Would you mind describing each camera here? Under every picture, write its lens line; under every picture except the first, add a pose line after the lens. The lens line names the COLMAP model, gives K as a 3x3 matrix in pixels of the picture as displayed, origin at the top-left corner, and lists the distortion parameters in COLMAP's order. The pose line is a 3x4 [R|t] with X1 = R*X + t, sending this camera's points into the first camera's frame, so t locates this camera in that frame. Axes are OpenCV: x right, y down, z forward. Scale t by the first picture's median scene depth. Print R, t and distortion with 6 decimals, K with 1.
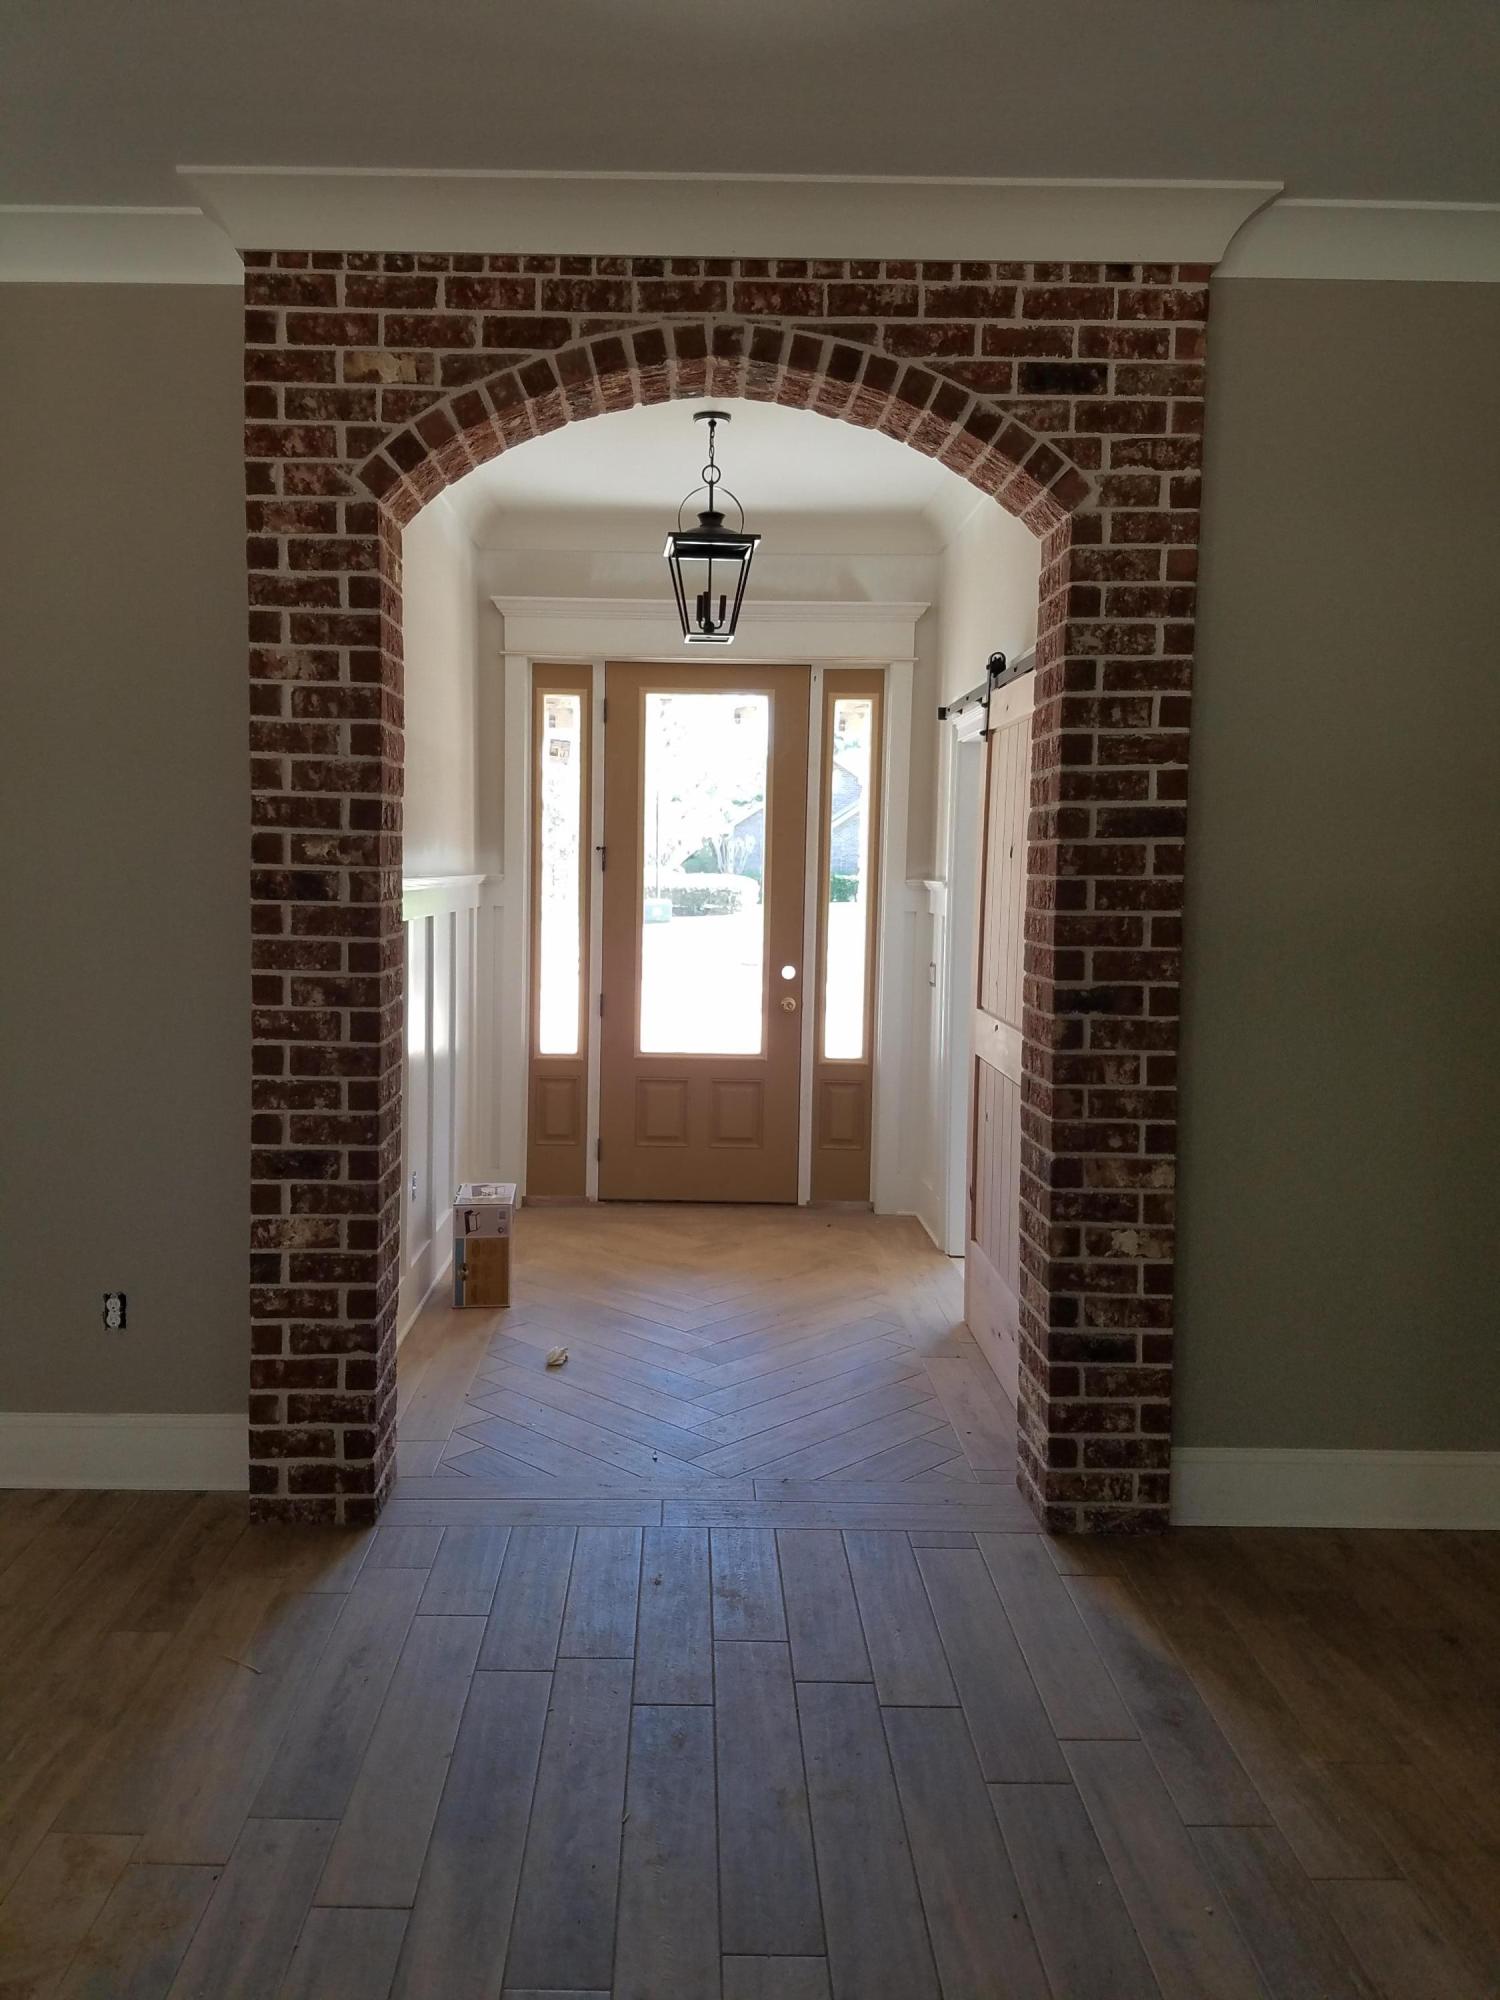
lens RADIAL K [[1553.5, 0, 660.4], [0, 1553.5, 919.3], [0, 0, 1]] dist [0.134971, -0.198893]
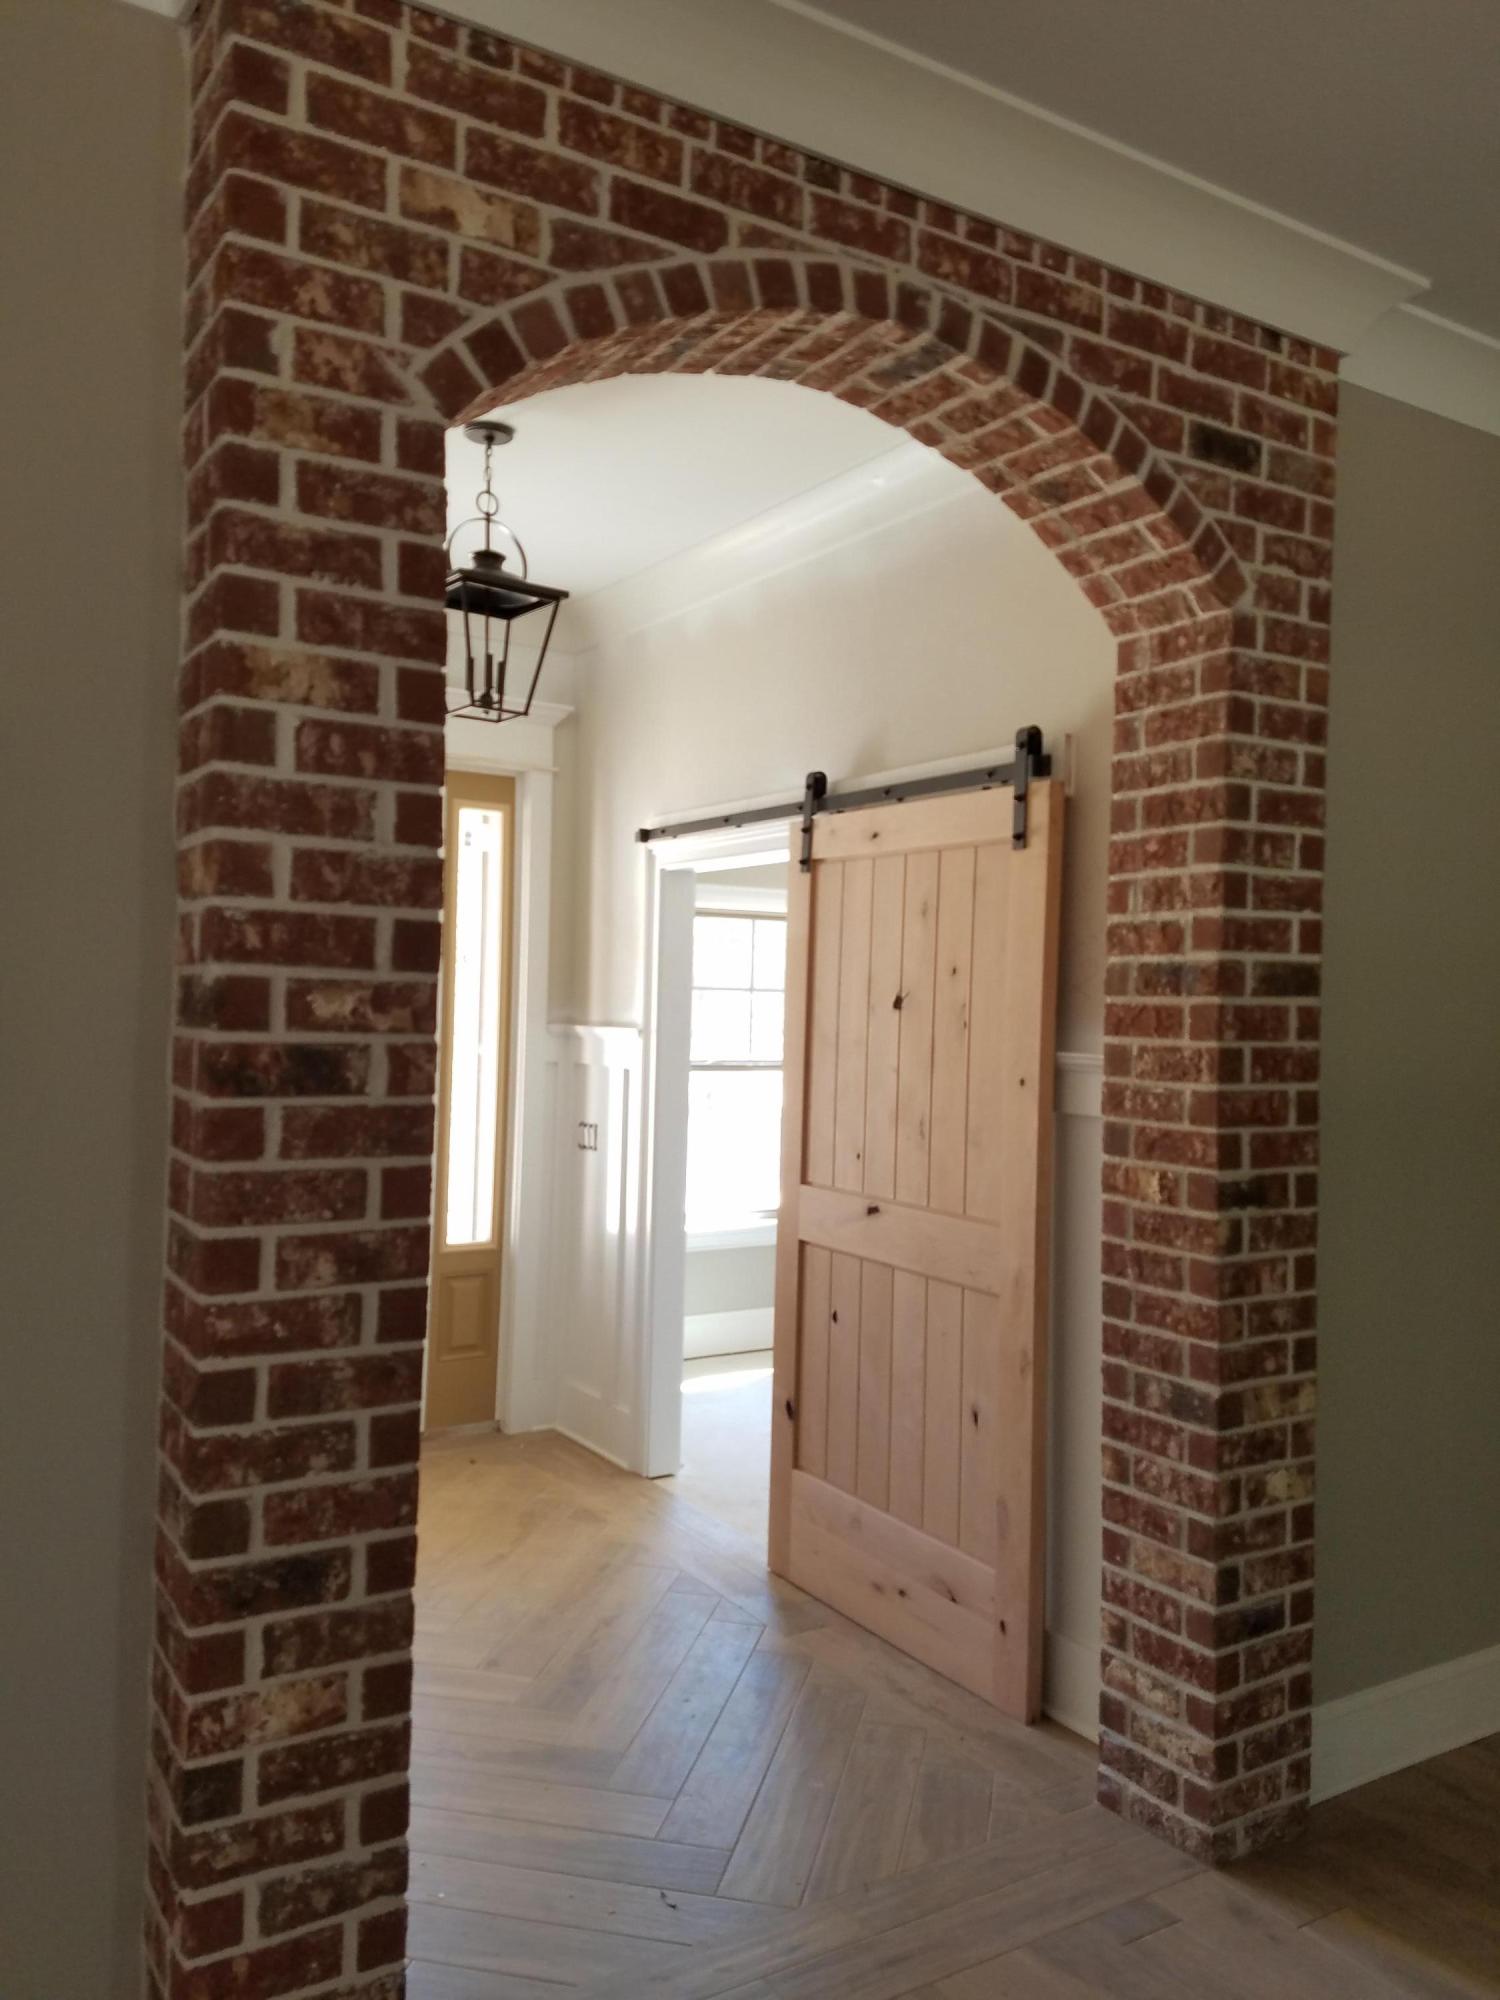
lens RADIAL K [[1553.5, 0, 737.9], [0, 1553.5, 957.8], [0, 0, 1]] dist [0.134971, -0.198893]
pose [[0.840419, 0.021130, 0.541526, -0.405825], [0.008788, 0.998577, -0.052602, -0.031079], [-0.541867, 0.048967, 0.839037, 0.445377]]
